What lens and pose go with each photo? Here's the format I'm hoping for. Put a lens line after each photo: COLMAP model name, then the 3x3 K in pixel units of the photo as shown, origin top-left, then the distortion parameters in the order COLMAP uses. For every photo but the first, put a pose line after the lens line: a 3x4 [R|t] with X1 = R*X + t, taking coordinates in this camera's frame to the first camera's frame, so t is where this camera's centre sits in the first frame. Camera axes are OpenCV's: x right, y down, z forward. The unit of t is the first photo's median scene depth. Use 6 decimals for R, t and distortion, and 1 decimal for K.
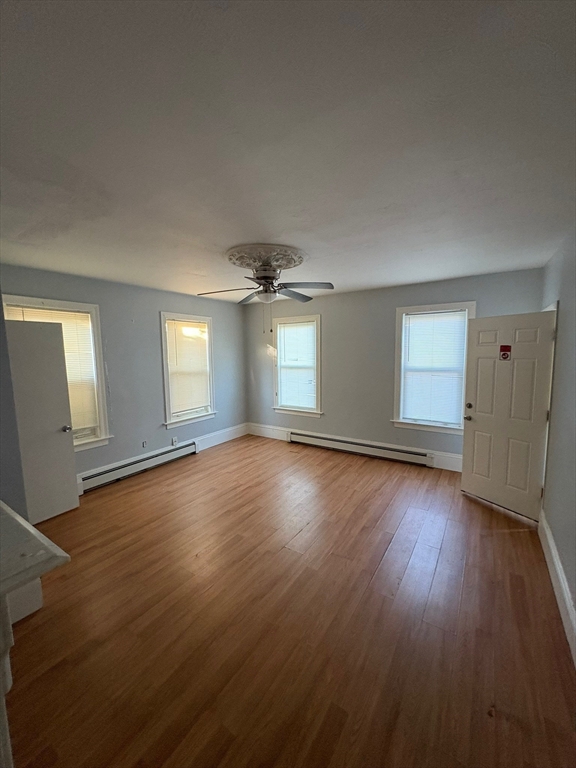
lens RADIAL K [[306.9, 0, 286.5], [0, 306.9, 384.9], [0, 0, 1]] dist [-0.002041, 0.000266]
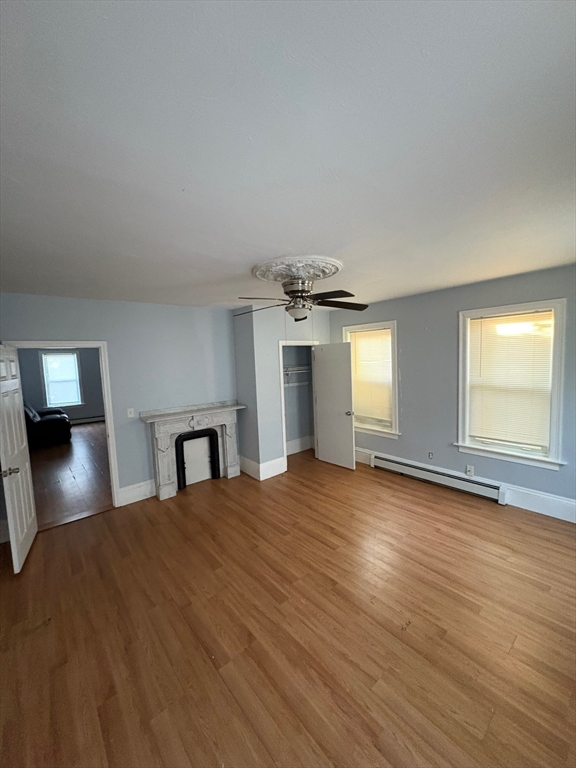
lens RADIAL K [[306.9, 0, 290.9], [0, 306.9, 384.5], [0, 0, 1]] dist [-0.002041, 0.000266]
pose [[-0.279646, 0.109616, -0.953825, 0.562536], [-0.062107, 0.989315, 0.131903, -0.128517], [0.958092, 0.096125, -0.269850, 0.833545]]
